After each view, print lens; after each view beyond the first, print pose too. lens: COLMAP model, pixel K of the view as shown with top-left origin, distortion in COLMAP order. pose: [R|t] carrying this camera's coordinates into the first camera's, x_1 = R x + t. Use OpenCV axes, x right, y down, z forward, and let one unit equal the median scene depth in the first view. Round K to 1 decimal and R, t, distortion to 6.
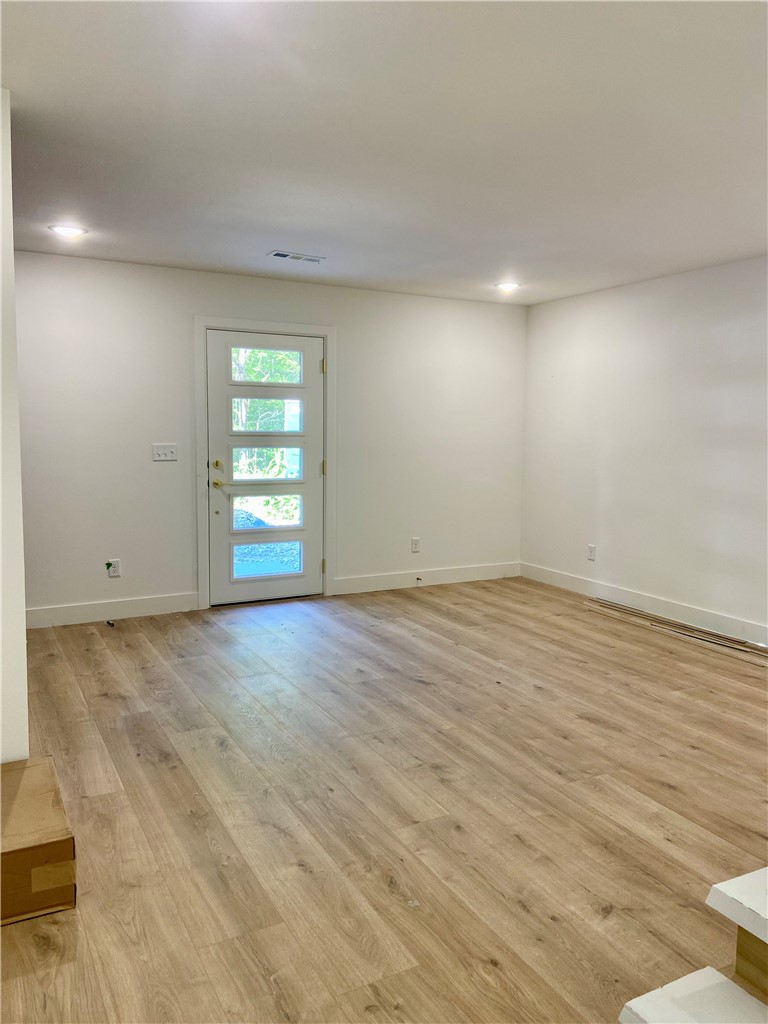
lens RADIAL K [[771.0, 0, 381.1], [0, 771.0, 507.7], [0, 0, 1]] dist [0.111226, -0.133545]
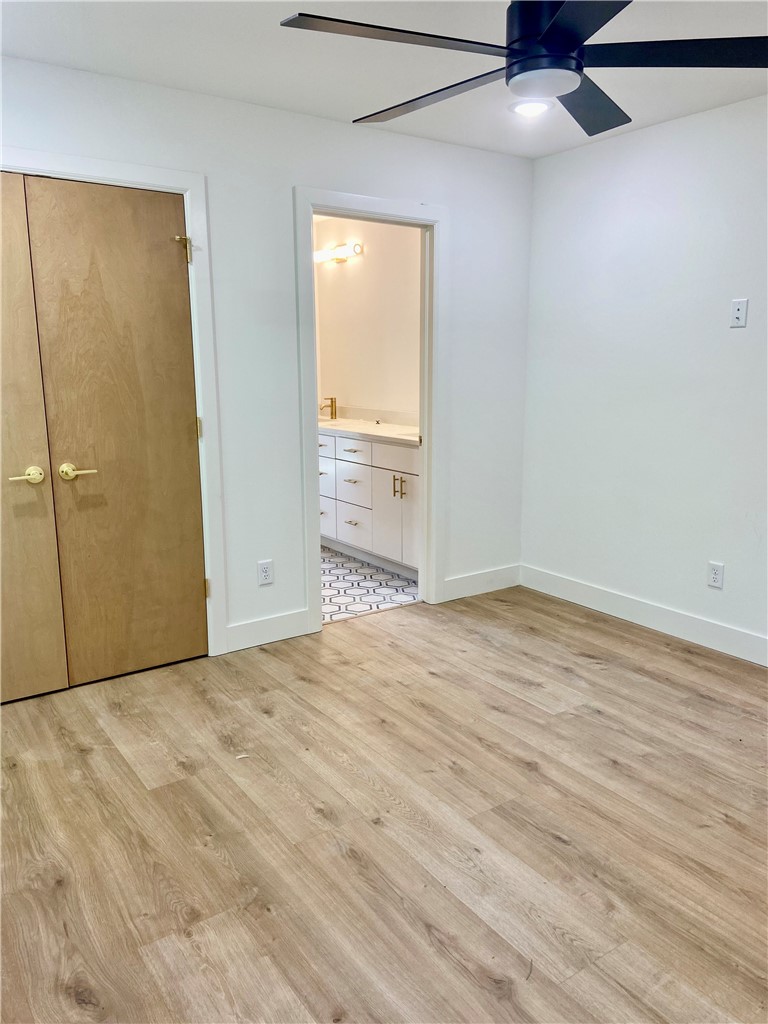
lens RADIAL K [[771.0, 0, 381.5], [0, 771.0, 516.3], [0, 0, 1]] dist [0.111226, -0.133545]
pose [[-0.992453, 0.007240, -0.122415, 0.418617], [-0.029697, 0.954351, 0.297208, -0.120517], [0.118978, 0.298601, -0.946933, 1.236011]]
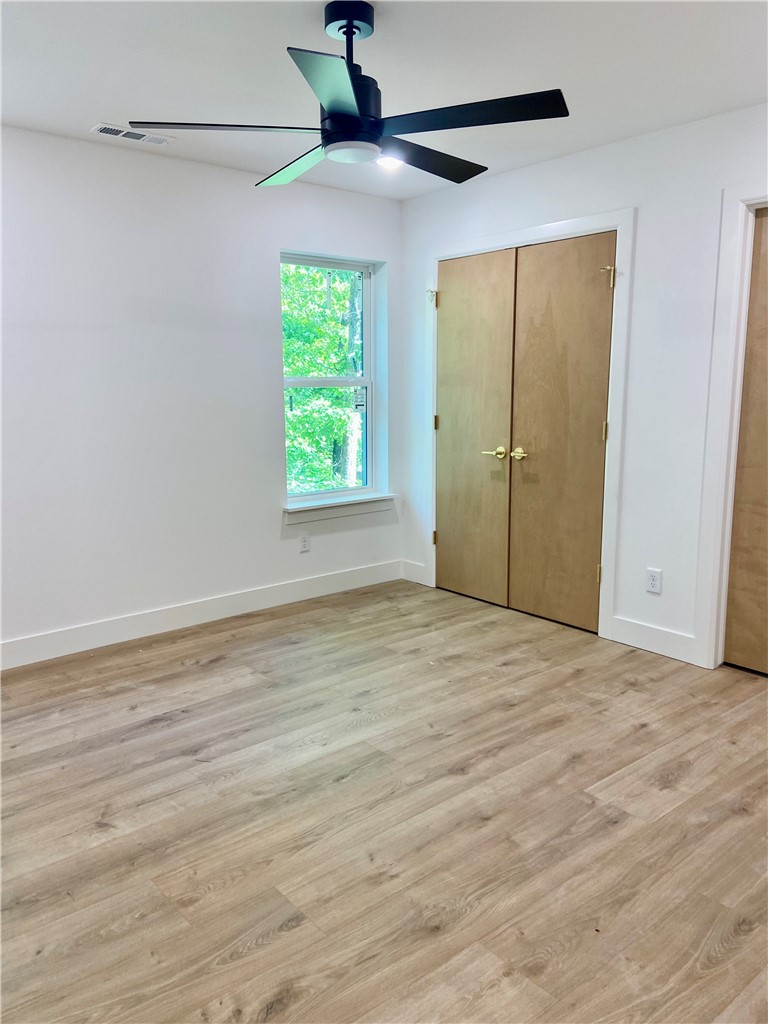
lens RADIAL K [[771.0, 0, 388.3], [0, 771.0, 510.9], [0, 0, 1]] dist [0.111226, -0.133545]
pose [[-0.214026, -0.183284, 0.959479, -0.271406], [0.101624, 0.972732, 0.208484, -0.091837], [-0.971527, 0.142127, -0.189564, 0.892103]]
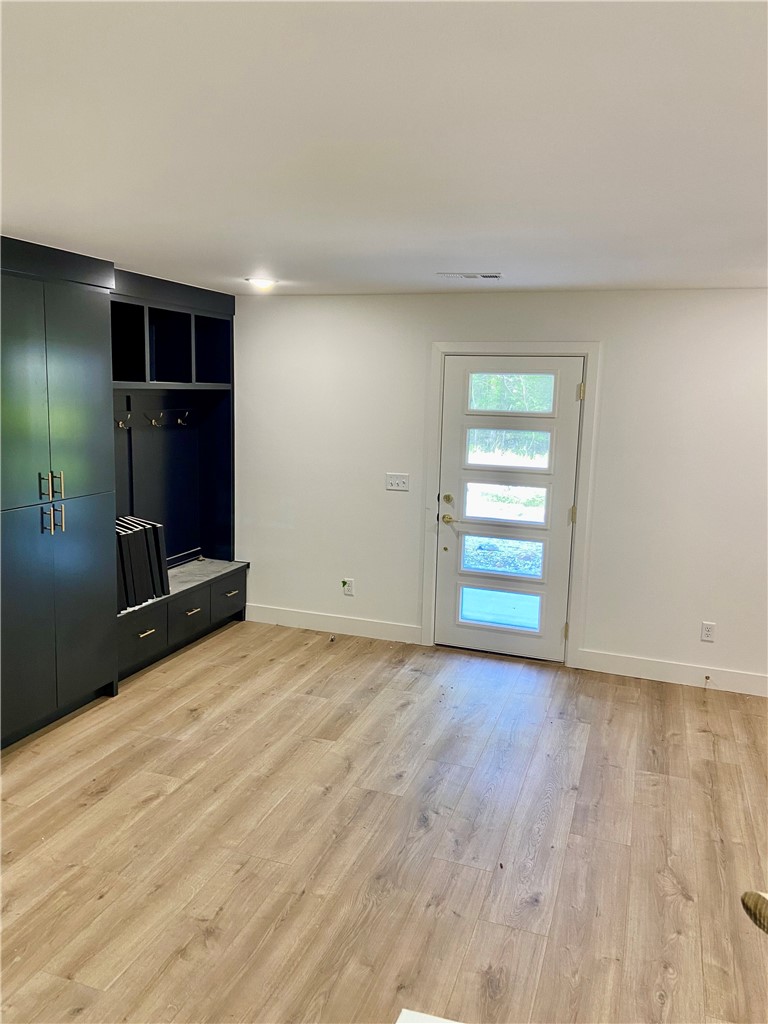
lens RADIAL K [[771.0, 0, 390.4], [0, 771.0, 508.6], [0, 0, 1]] dist [0.111226, -0.133545]
pose [[0.677388, 0.127976, -0.724408, 0.516662], [-0.099437, 0.991643, 0.082203, -0.140021], [0.728874, 0.016349, 0.684452, 0.382267]]
